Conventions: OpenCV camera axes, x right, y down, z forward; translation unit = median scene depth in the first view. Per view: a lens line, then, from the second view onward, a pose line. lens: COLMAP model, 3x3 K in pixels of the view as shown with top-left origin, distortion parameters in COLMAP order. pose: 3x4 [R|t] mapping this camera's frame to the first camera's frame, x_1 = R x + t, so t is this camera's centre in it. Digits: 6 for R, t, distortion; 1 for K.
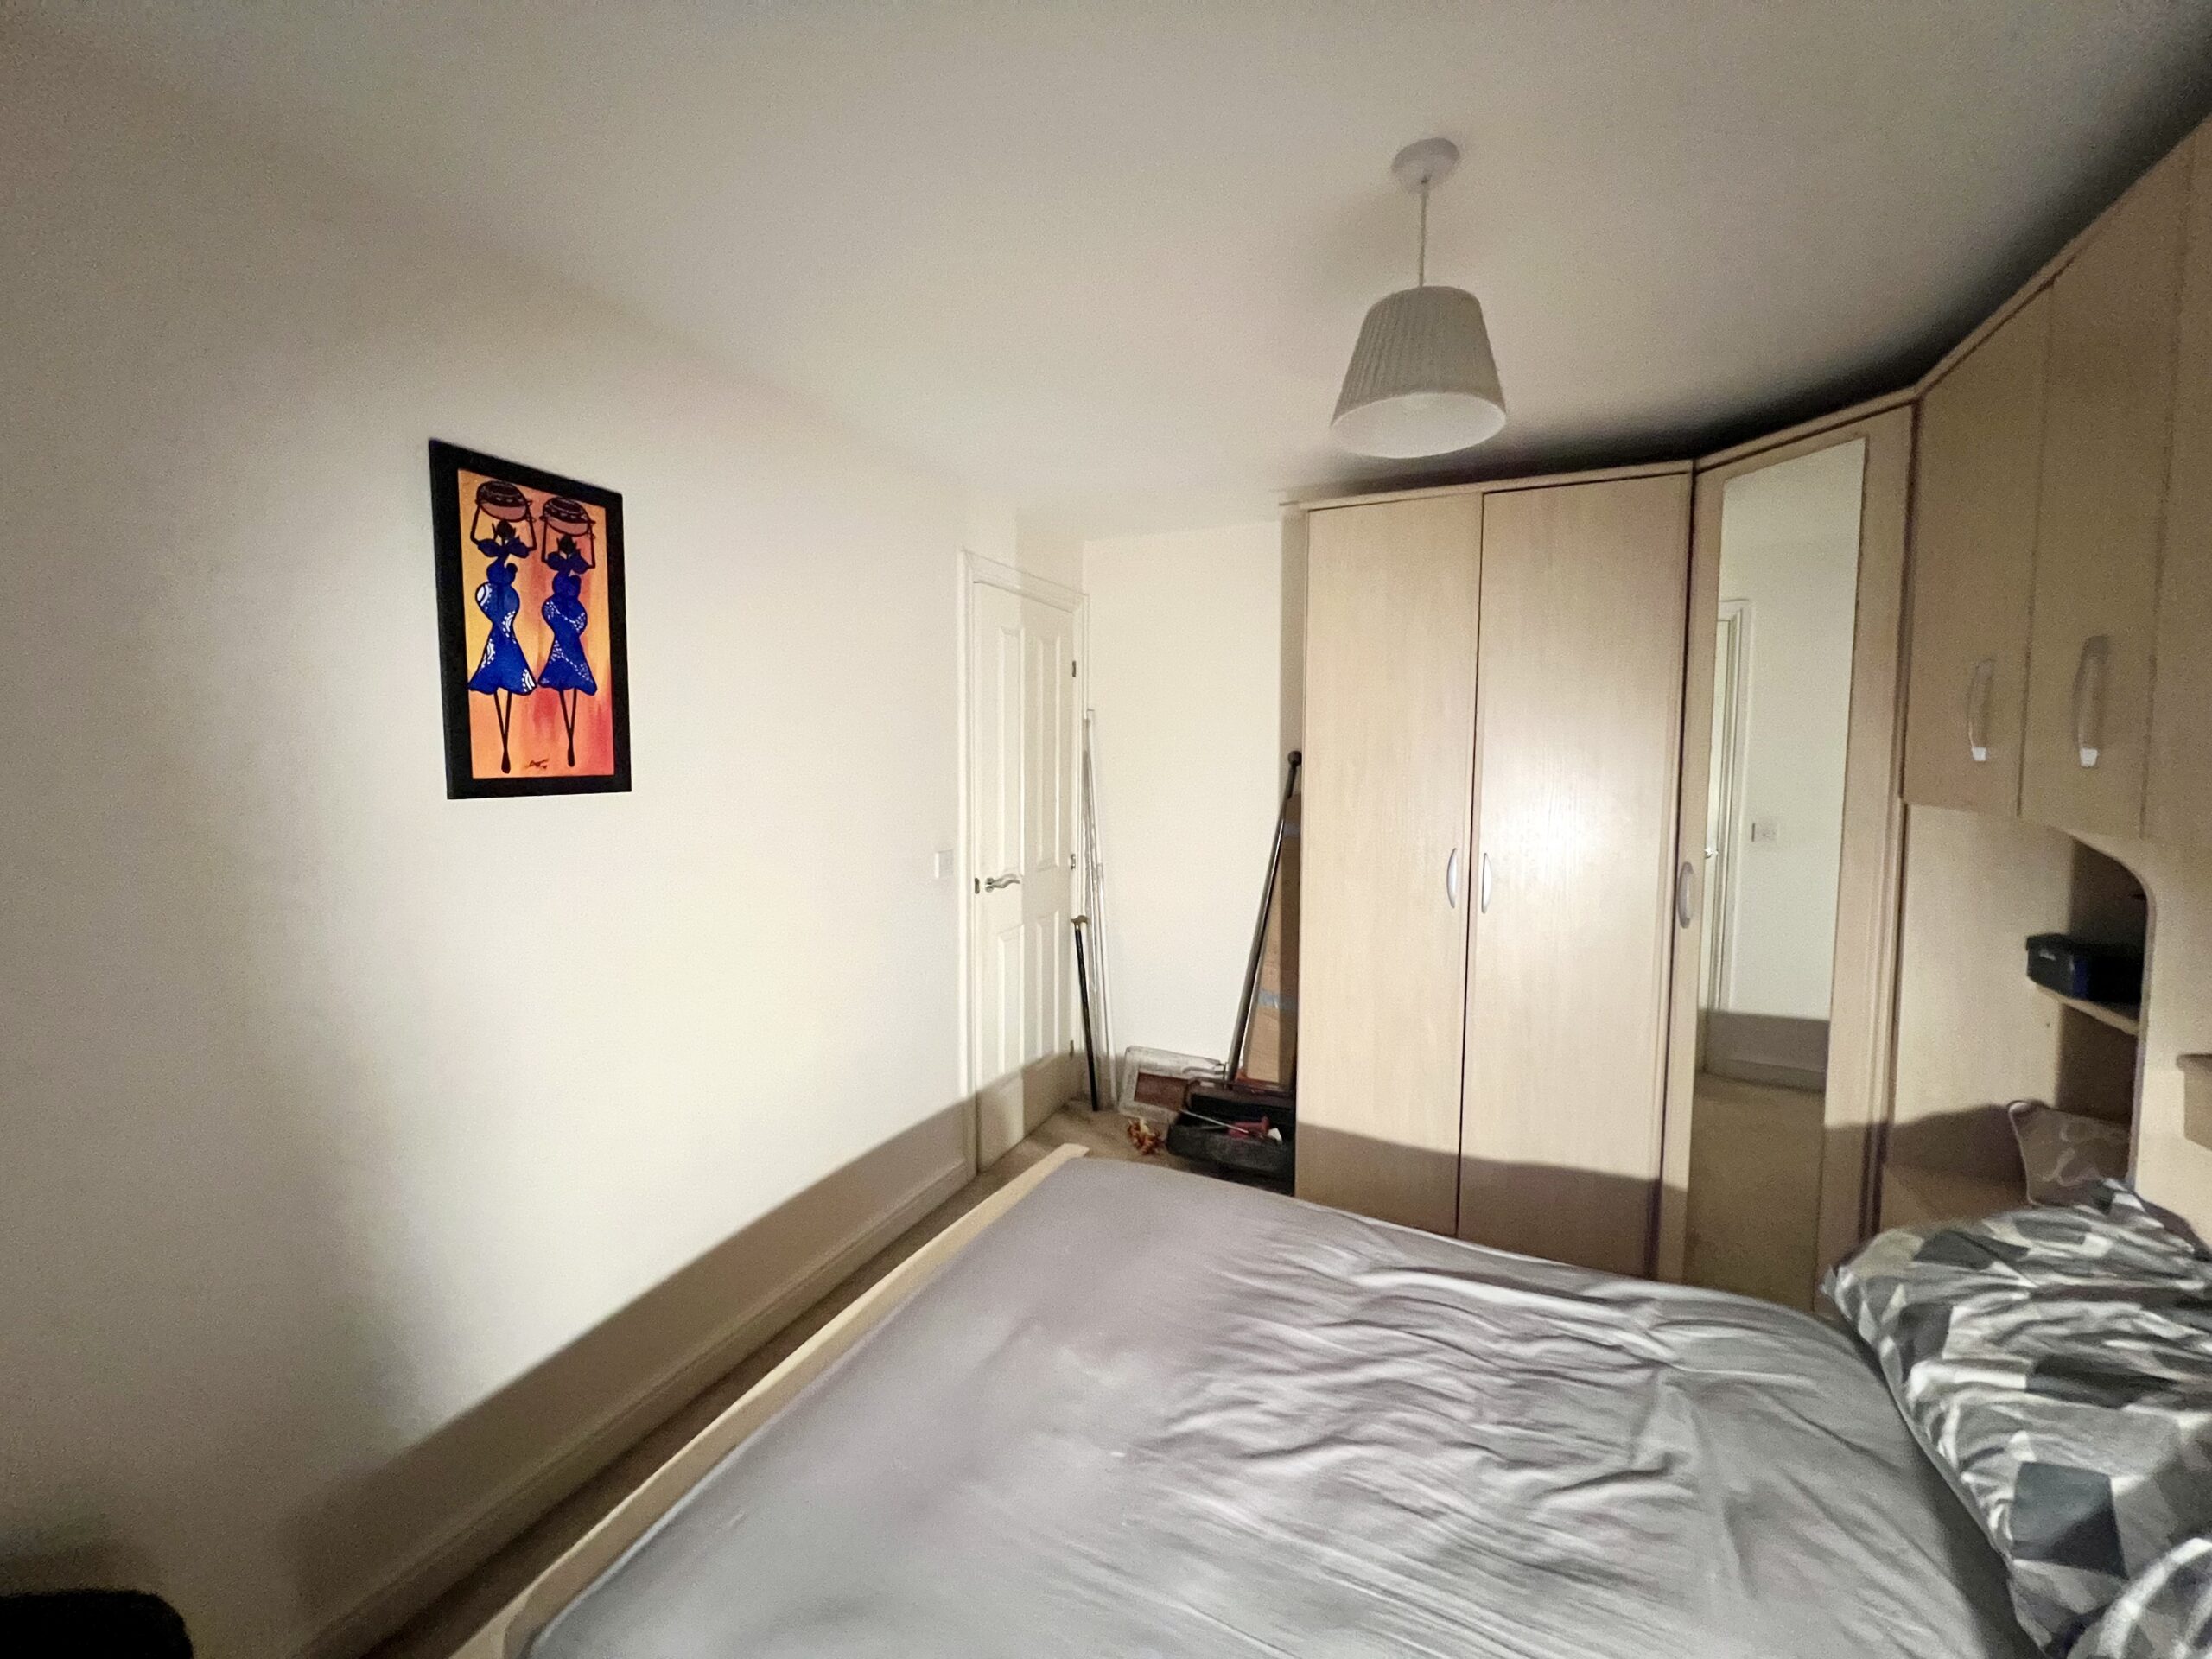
lens RADIAL K [[888.8, 0, 1102.1], [0, 888.8, 824.0], [0, 0, 1]] dist [0.000308, 0.000563]
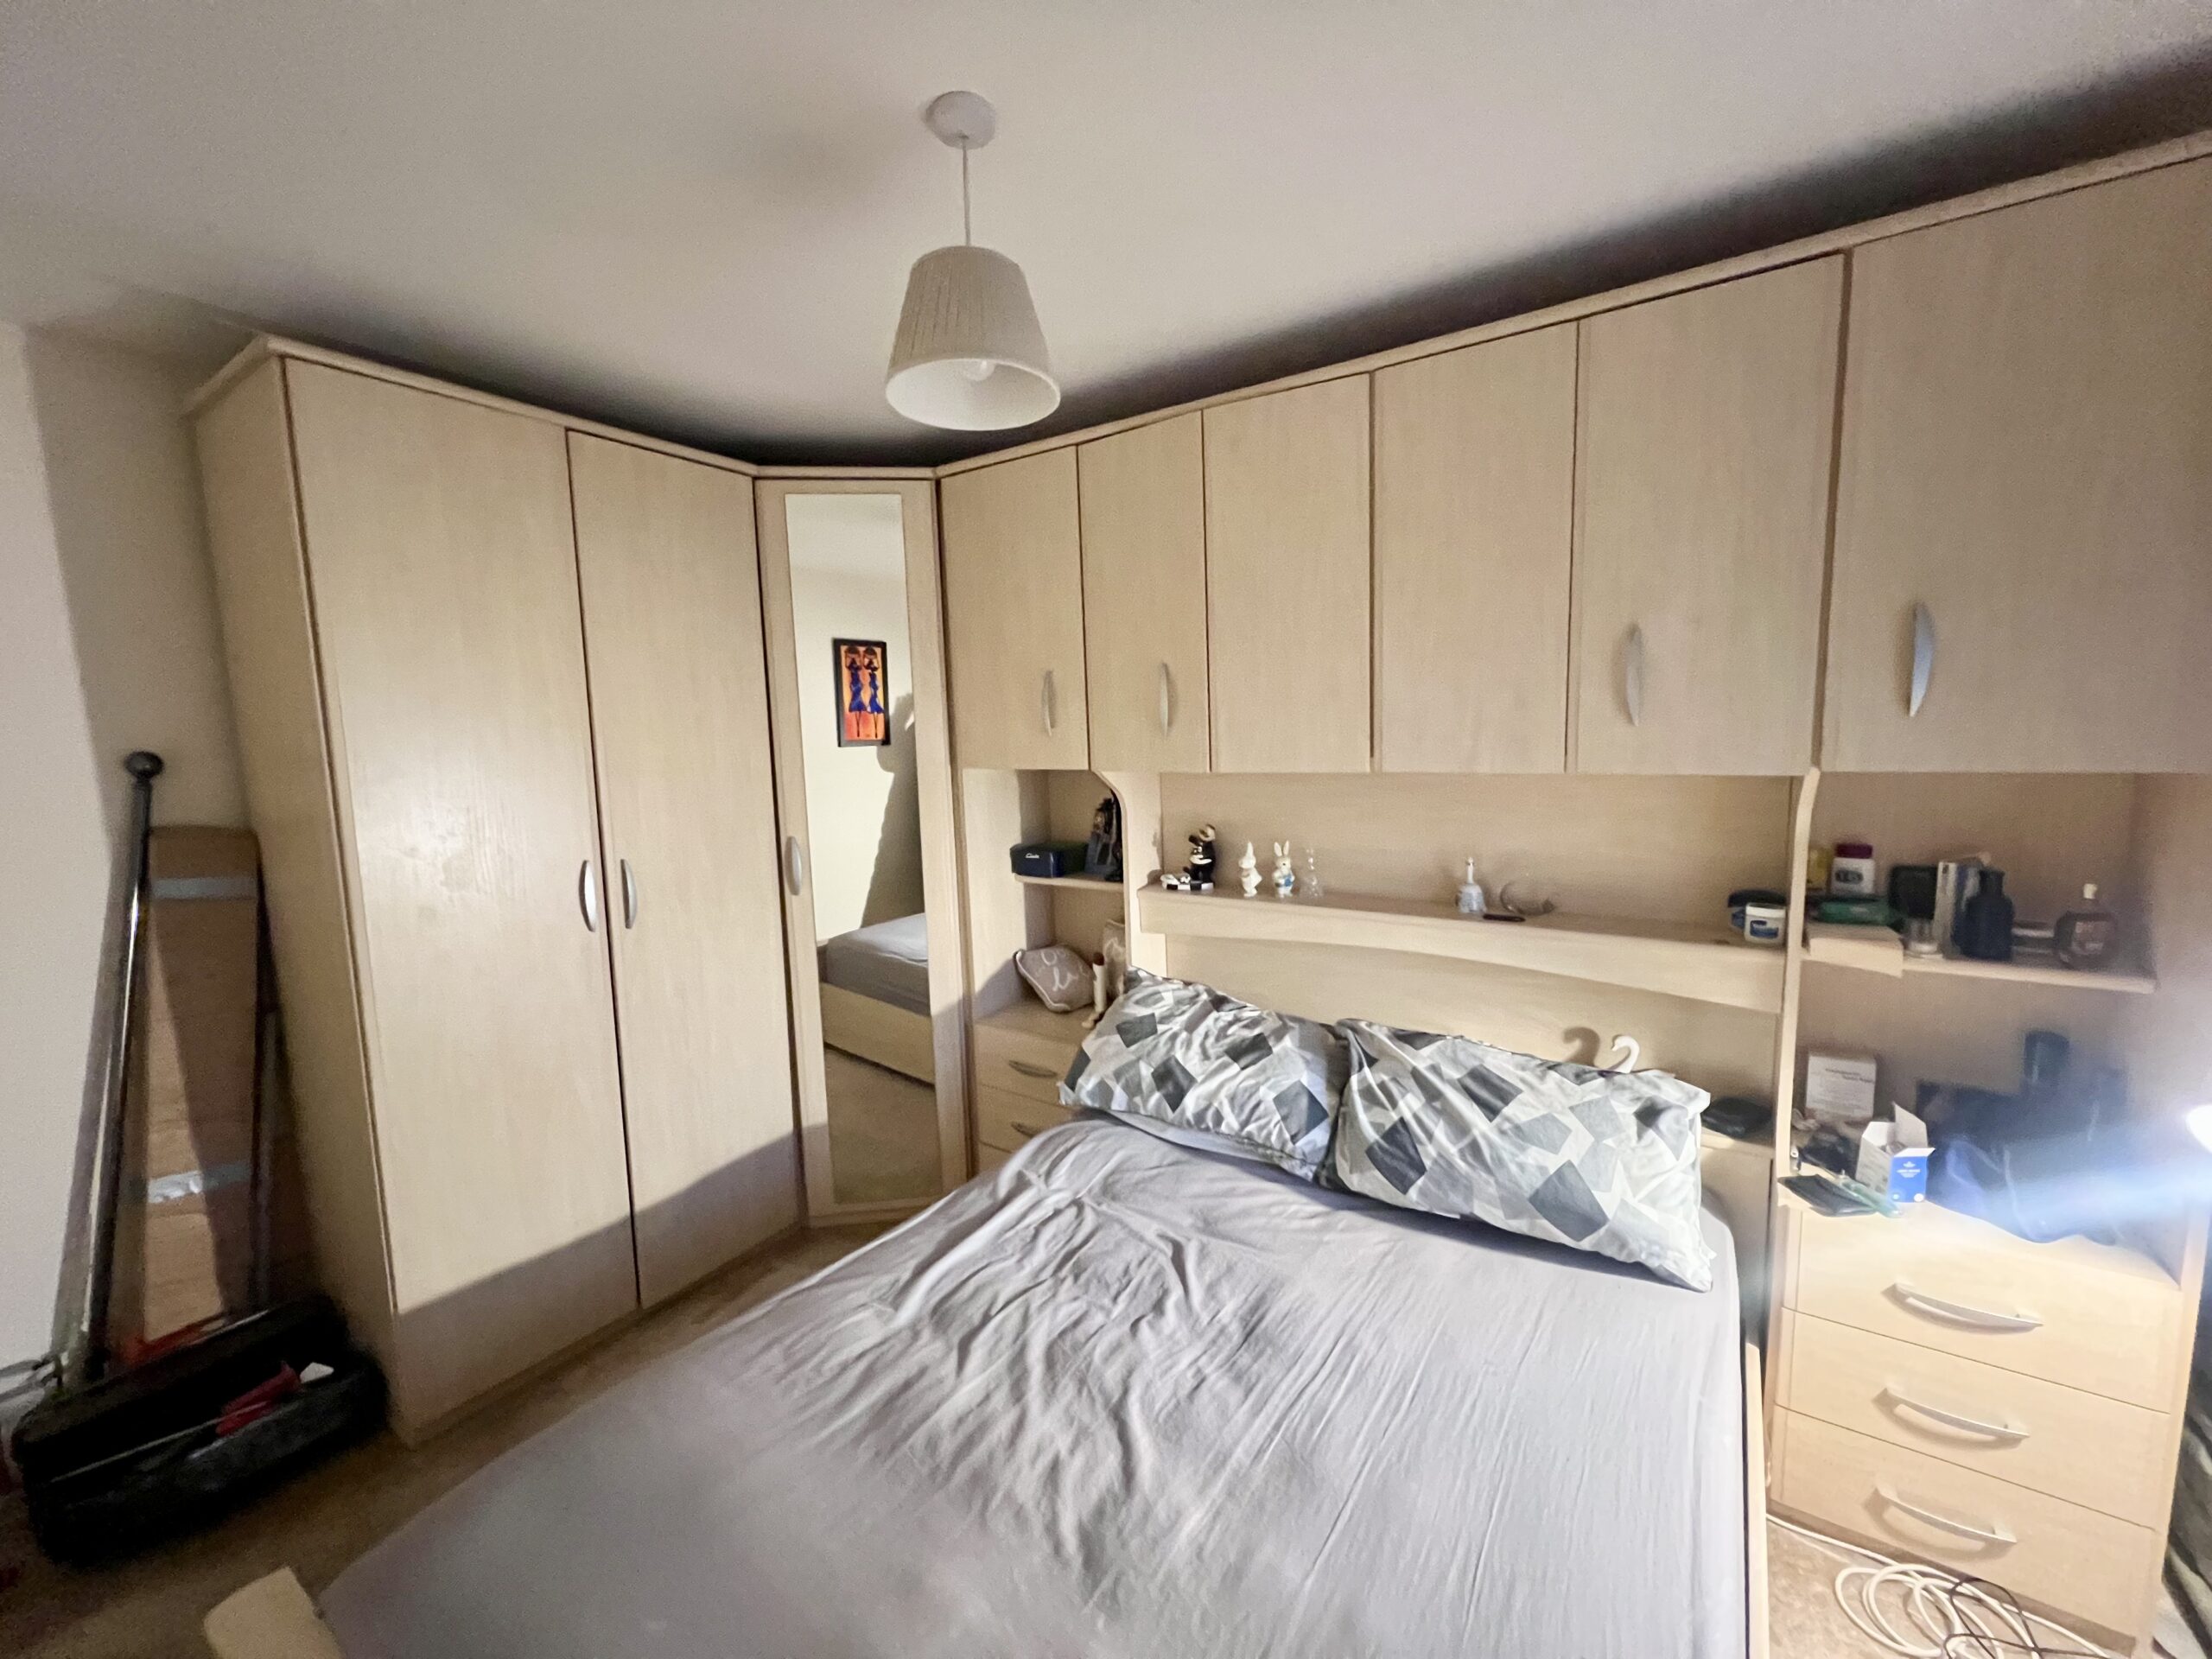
lens RADIAL K [[885.7, 0, 1108.0], [0, 885.7, 824.8], [0, 0, 1]] dist [0.002440, -0.000210]
pose [[0.167048, -0.113408, 0.979405, -0.642507], [0.103545, 0.989887, 0.096961, -0.068064], [-0.980497, 0.085215, 0.177101, 0.754862]]
